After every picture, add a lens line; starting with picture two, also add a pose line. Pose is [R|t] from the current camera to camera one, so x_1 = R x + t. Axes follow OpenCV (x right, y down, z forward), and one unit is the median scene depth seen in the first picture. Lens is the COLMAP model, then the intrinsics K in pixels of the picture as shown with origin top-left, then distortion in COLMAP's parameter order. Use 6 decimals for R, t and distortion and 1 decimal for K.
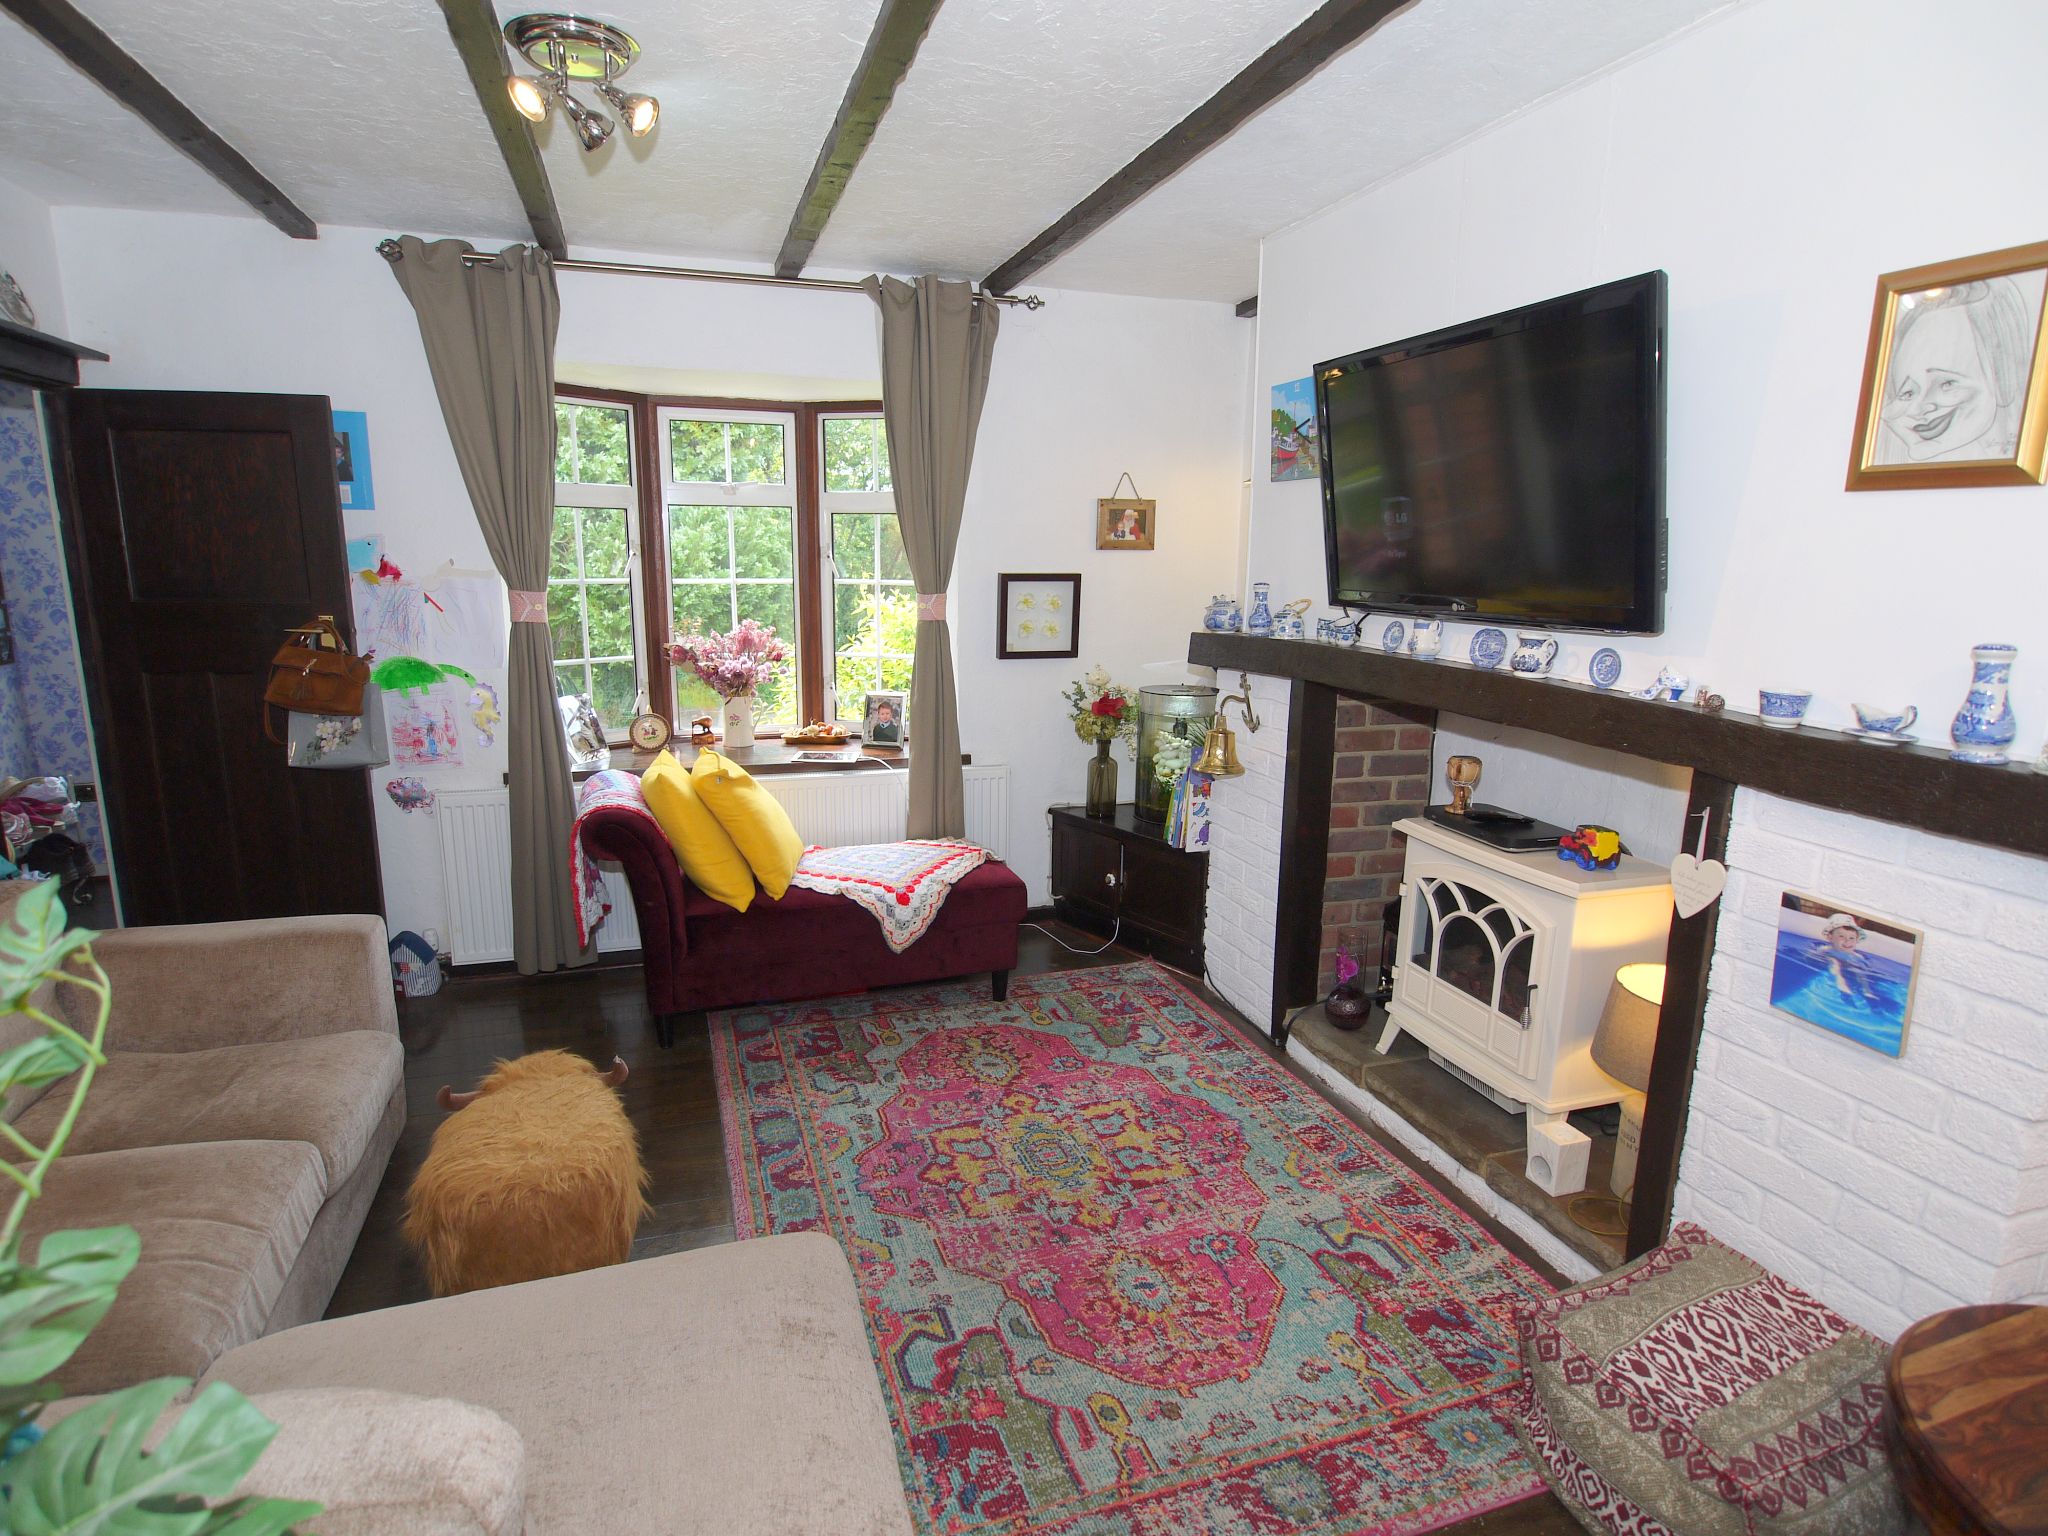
lens RADIAL K [[1076.9, 0, 1013.6], [0, 1076.9, 775.5], [0, 0, 1]] dist [-0.018592, -0.000109]
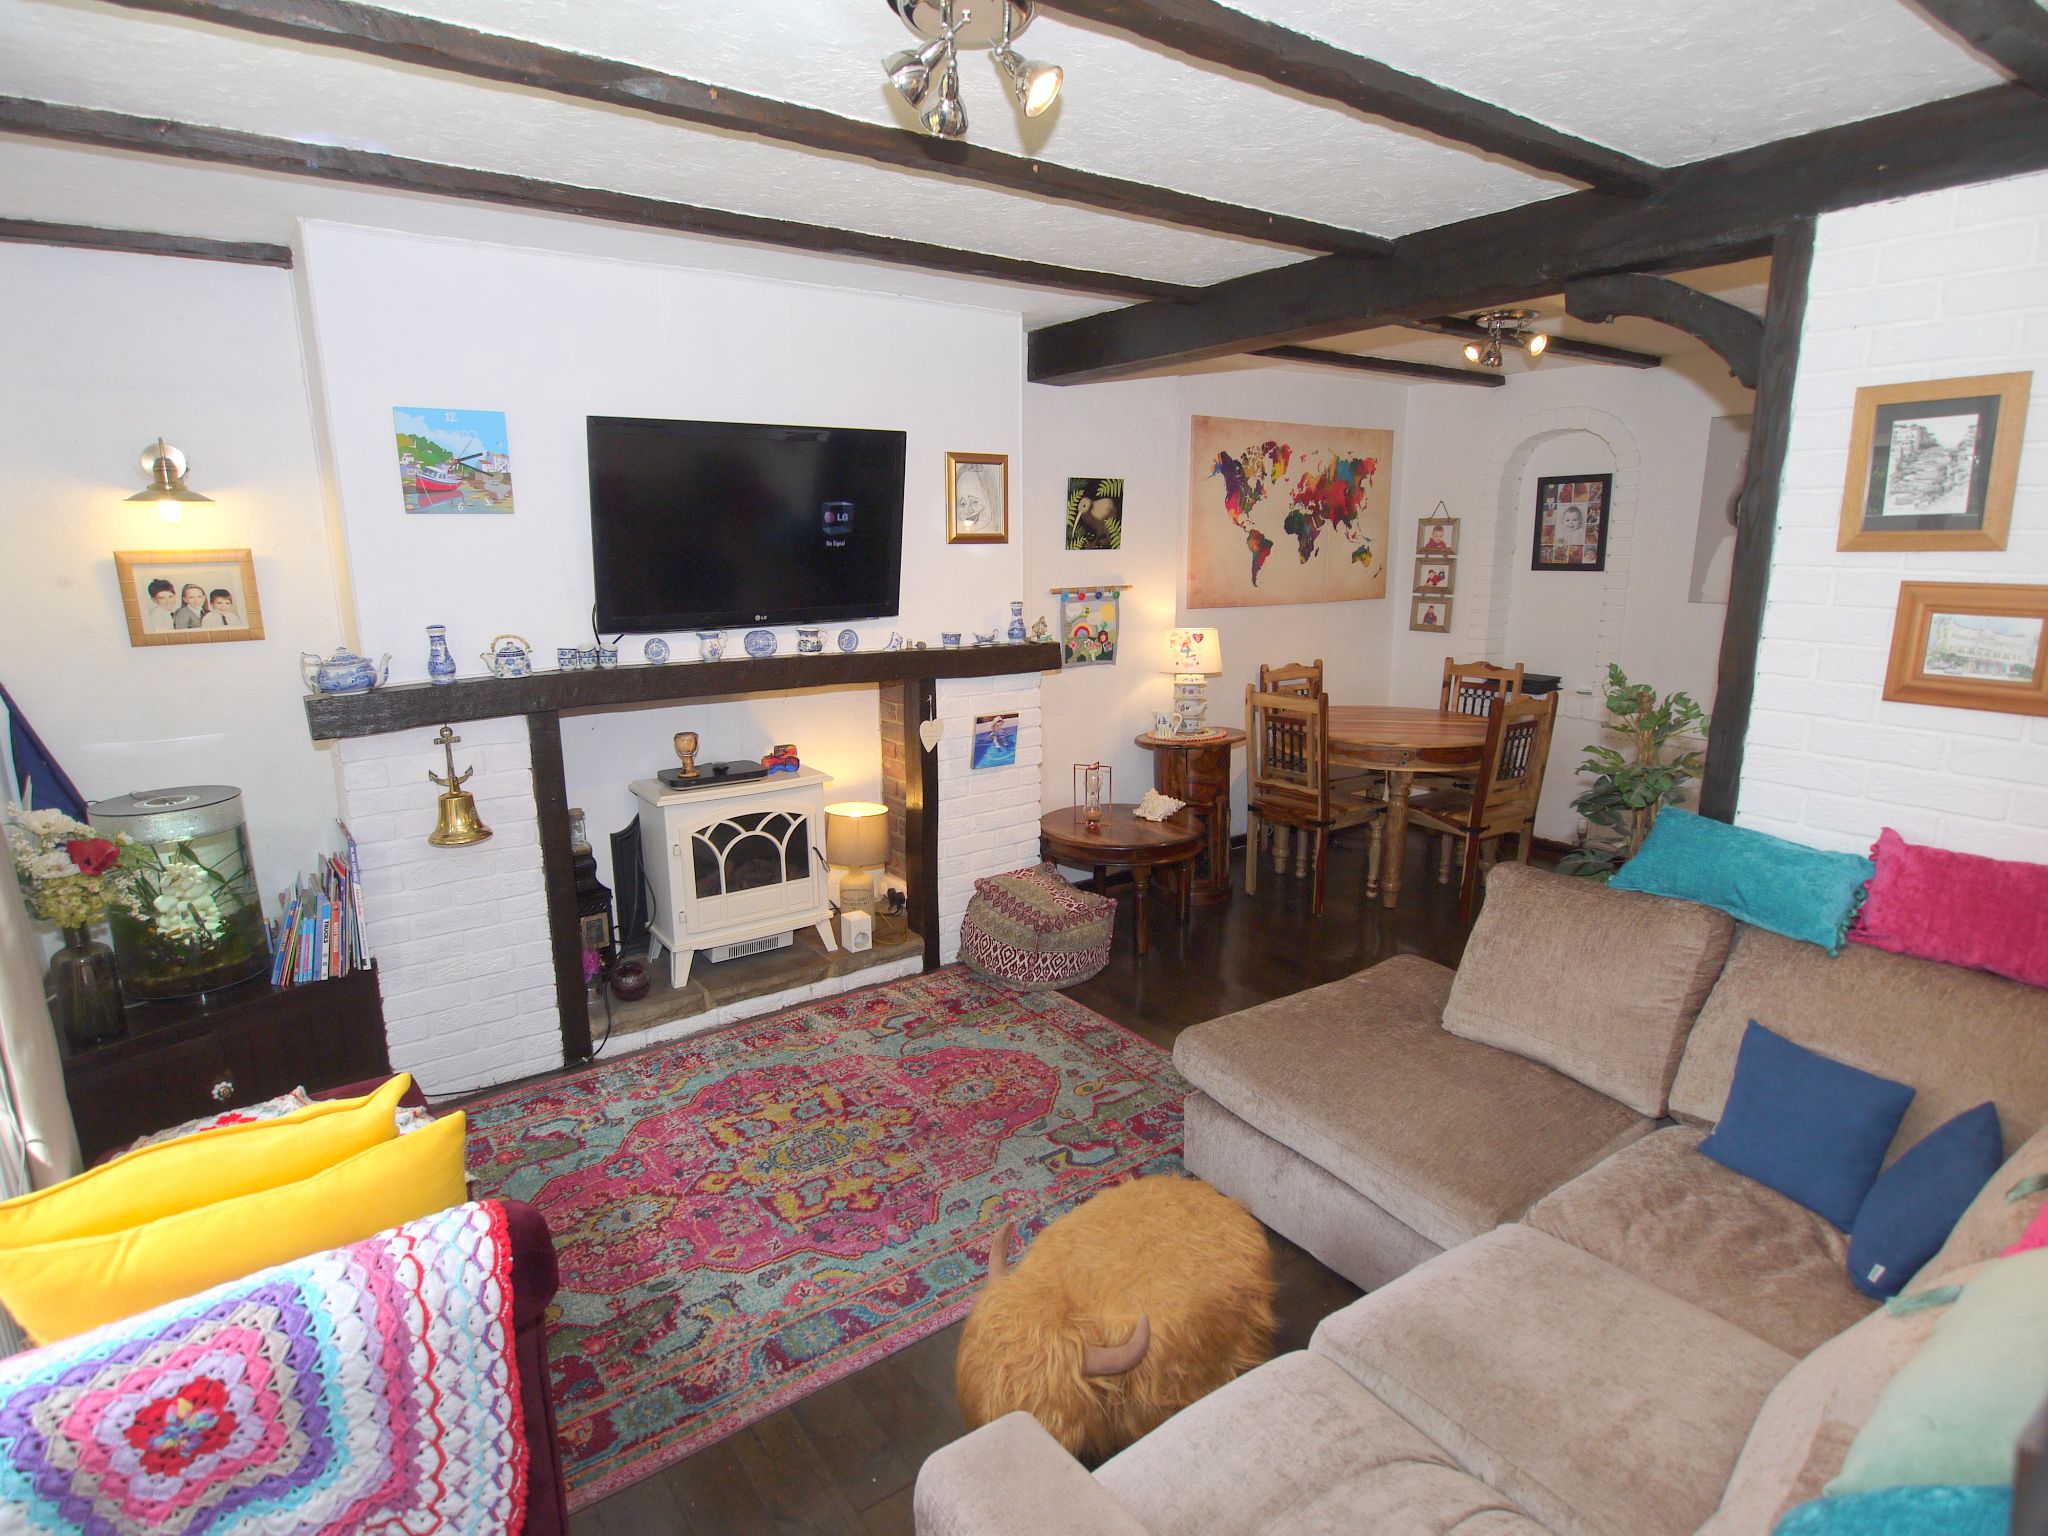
lens RADIAL K [[1076.9, 0, 1013.6], [0, 1076.9, 775.5], [0, 0, 1]] dist [-0.018592, -0.000109]
pose [[-0.303753, -0.221325, 0.926687, -1.026353], [0.196781, 0.937098, 0.288313, -0.296189], [-0.932208, 0.269930, -0.241094, 1.051192]]
